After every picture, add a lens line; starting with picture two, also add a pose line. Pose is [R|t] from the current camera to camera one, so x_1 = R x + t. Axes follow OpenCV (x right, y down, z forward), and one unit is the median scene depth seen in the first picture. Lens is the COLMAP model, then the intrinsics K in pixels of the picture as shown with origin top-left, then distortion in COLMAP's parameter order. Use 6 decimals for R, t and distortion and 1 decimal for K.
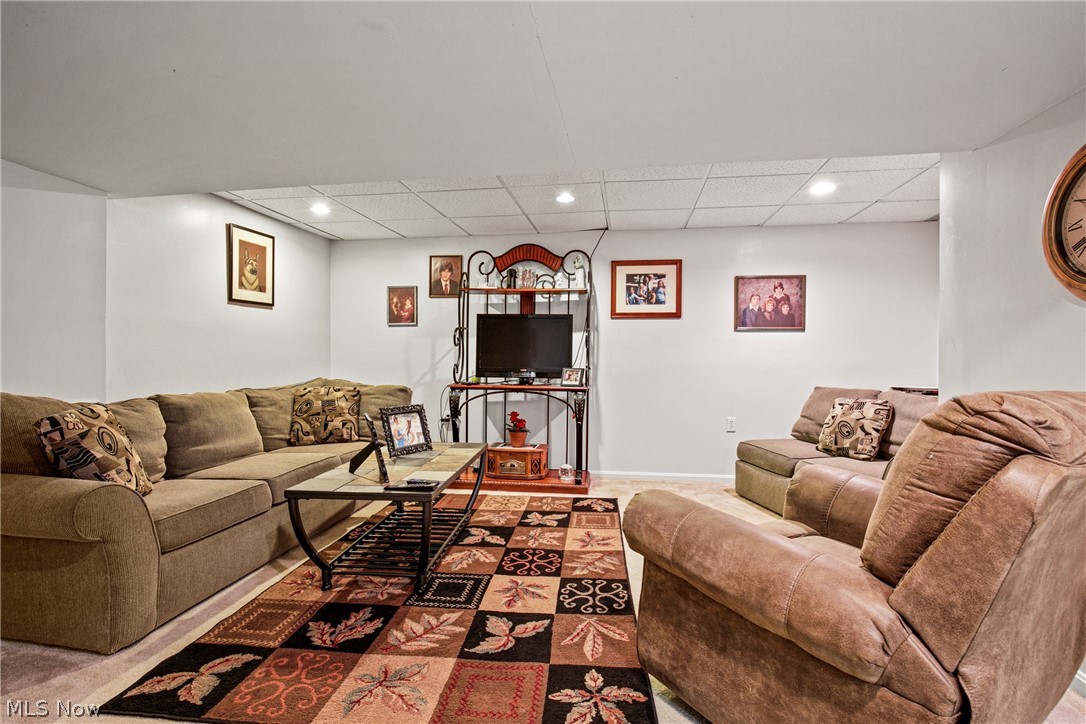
lens RADIAL K [[501.2, 0, 541.2], [0, 501.2, 363.5], [0, 0, 1]] dist [-0.014948, 0.003302]
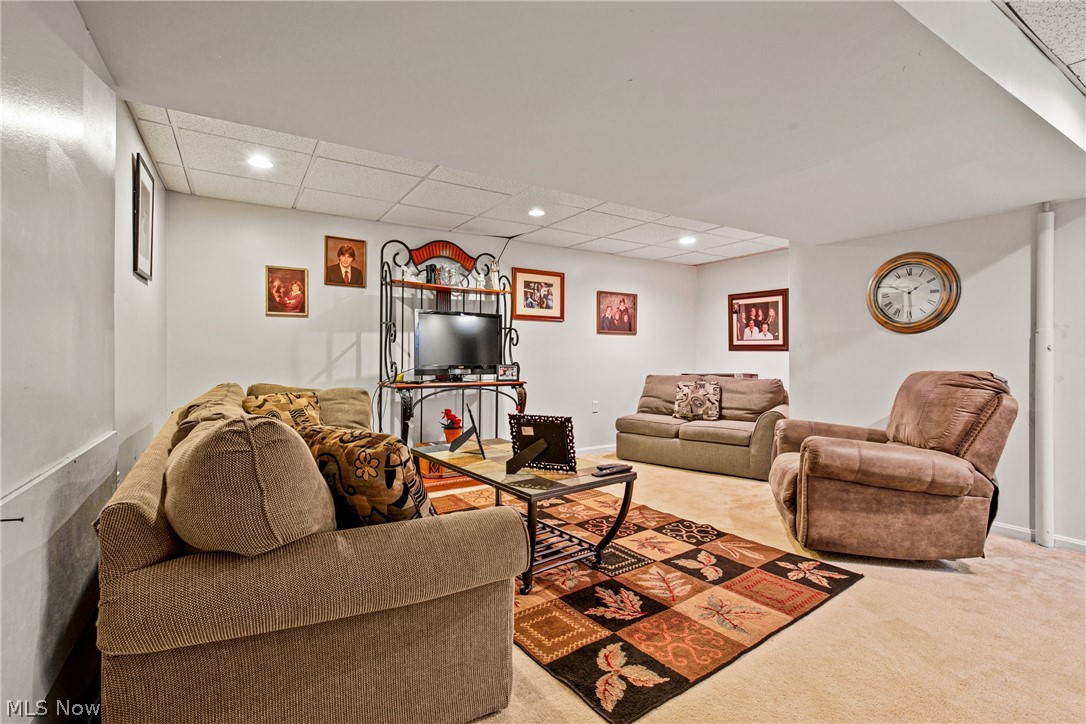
lens RADIAL K [[501.2, 0, 540.2], [0, 501.2, 359.5], [0, 0, 1]] dist [-0.014948, 0.003302]
pose [[0.753852, -0.009069, 0.656982, -0.598685], [0.006519, 0.999959, 0.006323, -0.007736], [-0.657012, -0.000484, 0.753880, 0.135470]]
